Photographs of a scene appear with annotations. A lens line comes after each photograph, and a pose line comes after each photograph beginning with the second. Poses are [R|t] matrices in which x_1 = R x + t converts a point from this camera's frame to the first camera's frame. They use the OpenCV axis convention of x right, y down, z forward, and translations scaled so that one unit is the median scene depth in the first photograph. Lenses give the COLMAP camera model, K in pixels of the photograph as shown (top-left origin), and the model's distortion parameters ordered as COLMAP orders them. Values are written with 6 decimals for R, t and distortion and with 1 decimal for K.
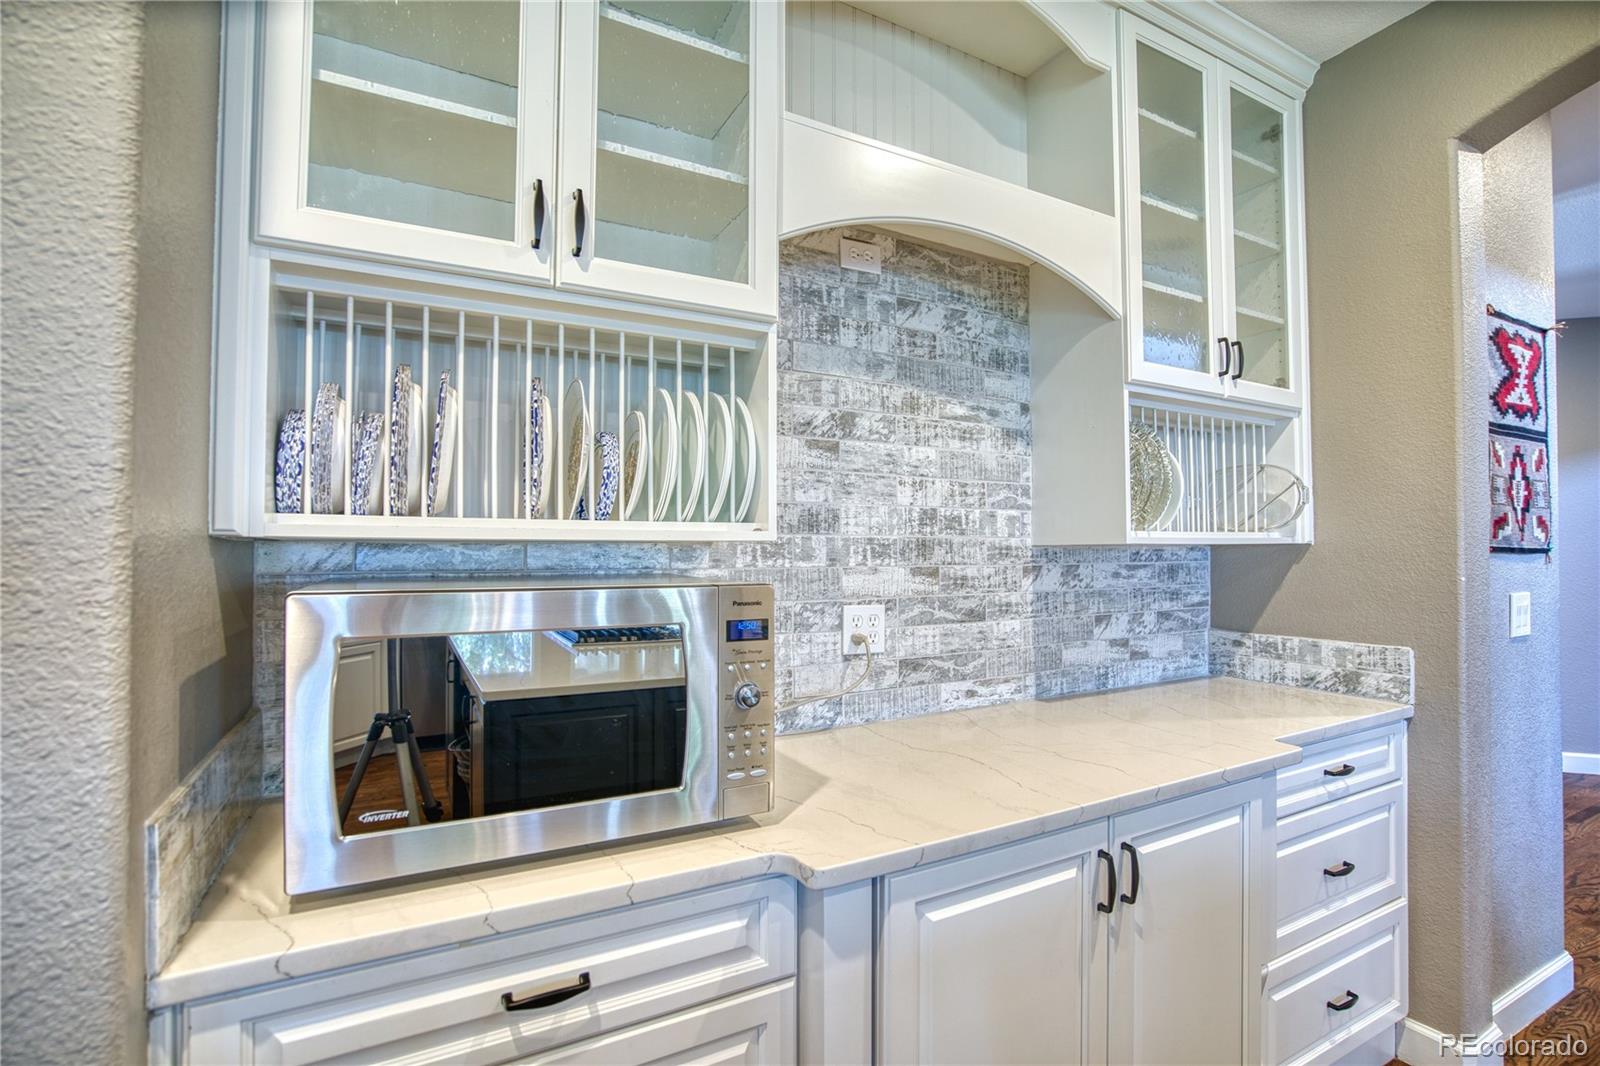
lens RADIAL K [[746.2, 0, 802.7], [0, 746.2, 528.1], [0, 0, 1]] dist [-0.020243, 0.003169]
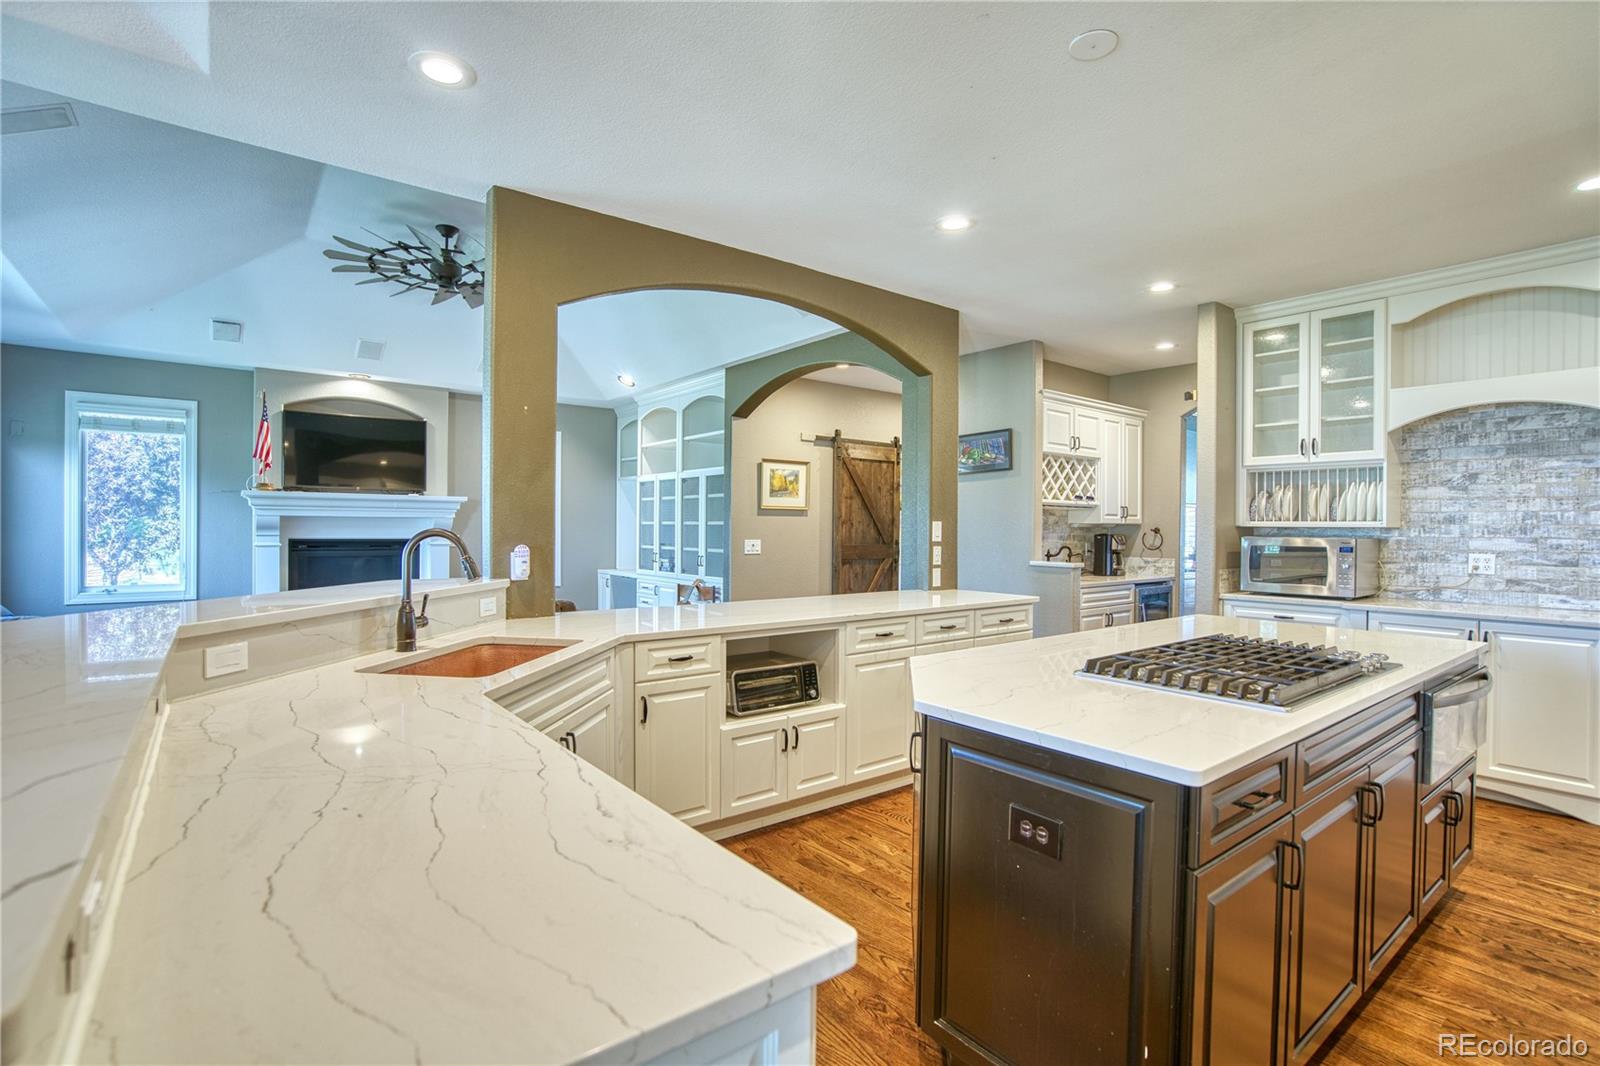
lens RADIAL K [[746.2, 0, 801.6], [0, 746.2, 527.5], [0, 0, 1]] dist [-0.020243, 0.003169]
pose [[0.164598, 0.004695, -0.986350, 2.020139], [0.024446, 0.999662, 0.008838, -0.054466], [0.986058, -0.025568, 0.164427, -1.509954]]
